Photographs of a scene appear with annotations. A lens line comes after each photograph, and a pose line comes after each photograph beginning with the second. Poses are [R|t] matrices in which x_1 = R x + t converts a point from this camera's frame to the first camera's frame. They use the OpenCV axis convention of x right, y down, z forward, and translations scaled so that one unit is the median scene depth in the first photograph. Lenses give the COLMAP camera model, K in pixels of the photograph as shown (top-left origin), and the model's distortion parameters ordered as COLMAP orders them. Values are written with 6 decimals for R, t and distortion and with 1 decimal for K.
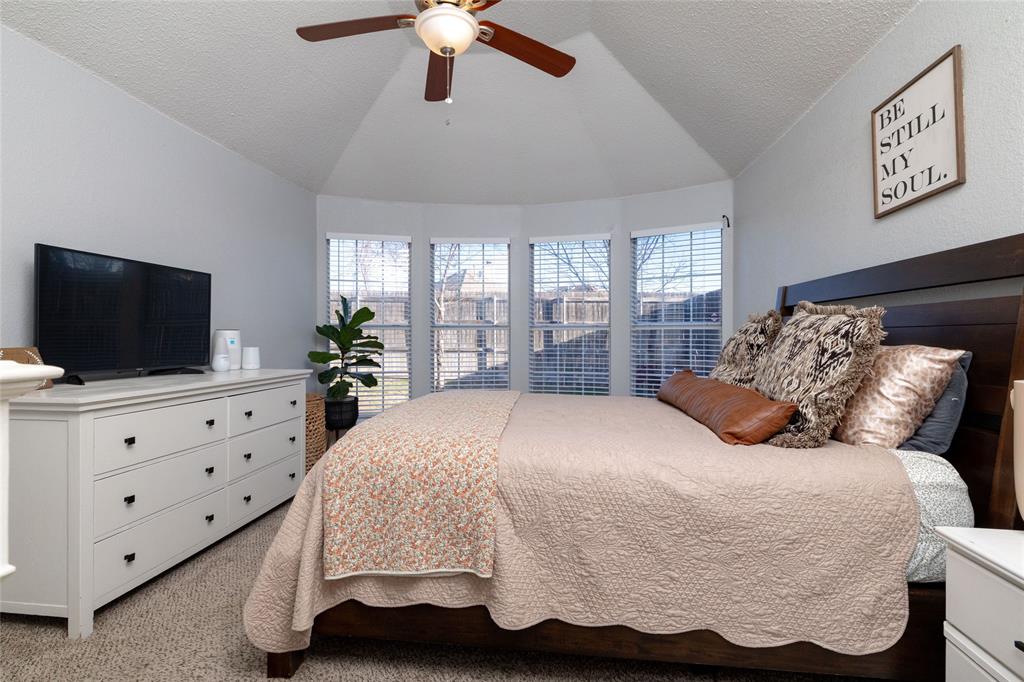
lens RADIAL K [[479.8, 0, 512.0], [0, 479.8, 341.0], [0, 0, 1]] dist [-0.000893, -0.000167]
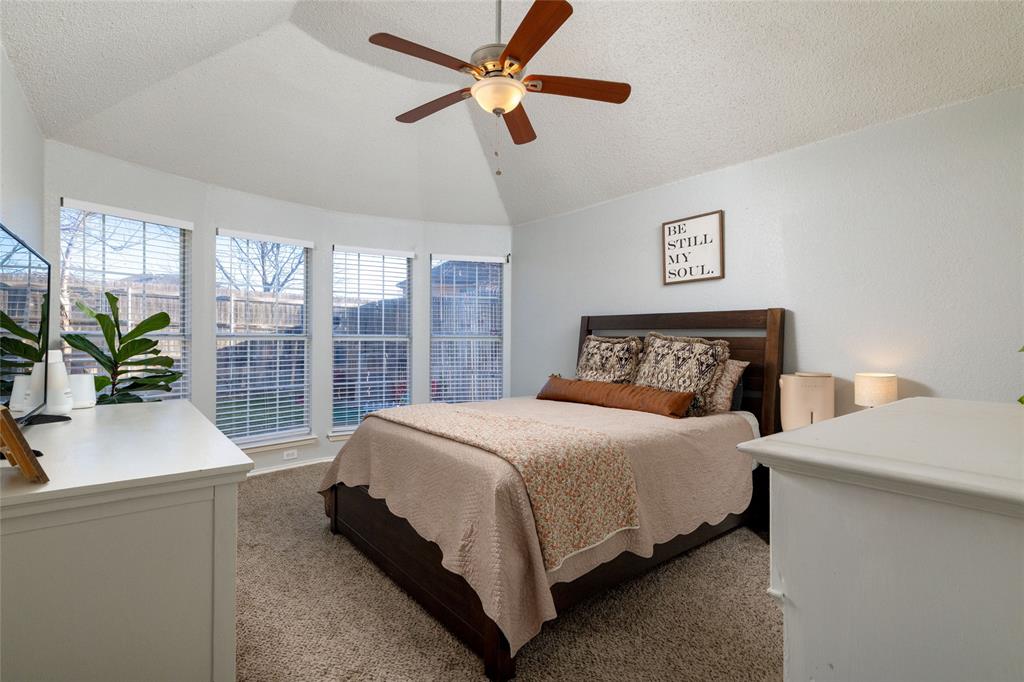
lens RADIAL K [[479.8, 0, 512.0], [0, 479.8, 341.0], [0, 0, 1]] dist [-0.000893, -0.000167]
pose [[0.702596, -0.001586, 0.711587, -0.929232], [0.000822, 0.999999, 0.001418, -0.054263], [-0.711588, -0.000411, 0.702597, 0.166769]]
